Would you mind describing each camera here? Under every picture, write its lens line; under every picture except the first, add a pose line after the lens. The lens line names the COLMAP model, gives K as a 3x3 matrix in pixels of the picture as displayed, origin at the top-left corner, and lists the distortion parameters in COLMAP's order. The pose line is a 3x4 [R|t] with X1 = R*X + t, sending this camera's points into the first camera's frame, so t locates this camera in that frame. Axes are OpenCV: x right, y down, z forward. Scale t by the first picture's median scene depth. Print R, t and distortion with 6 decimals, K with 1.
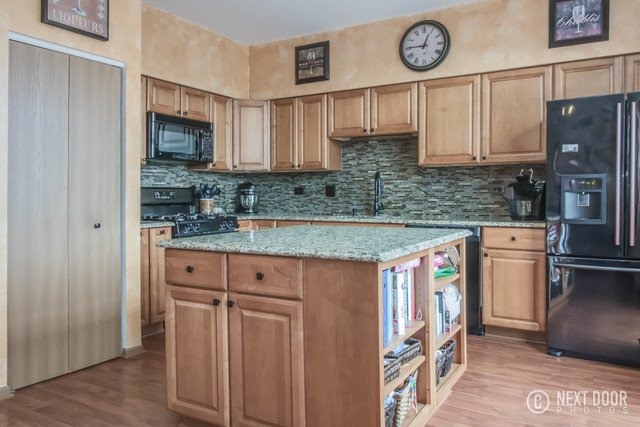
lens RADIAL K [[488.8, 0, 320.0], [0, 488.8, 213.5], [0, 0, 1]] dist [0.002412, 0.002270]
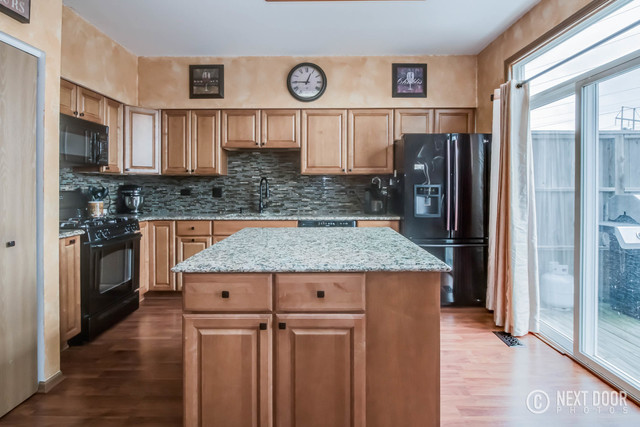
lens RADIAL K [[352.1, 0, 319.9], [0, 352.1, 197.3], [0, 0, 1]] dist [0.000462, -0.013271]
pose [[0.864834, -0.011536, 0.501925, -0.224526], [0.016854, 0.999840, -0.006059, -0.030437], [-0.501774, 0.013699, 0.864890, 0.173856]]
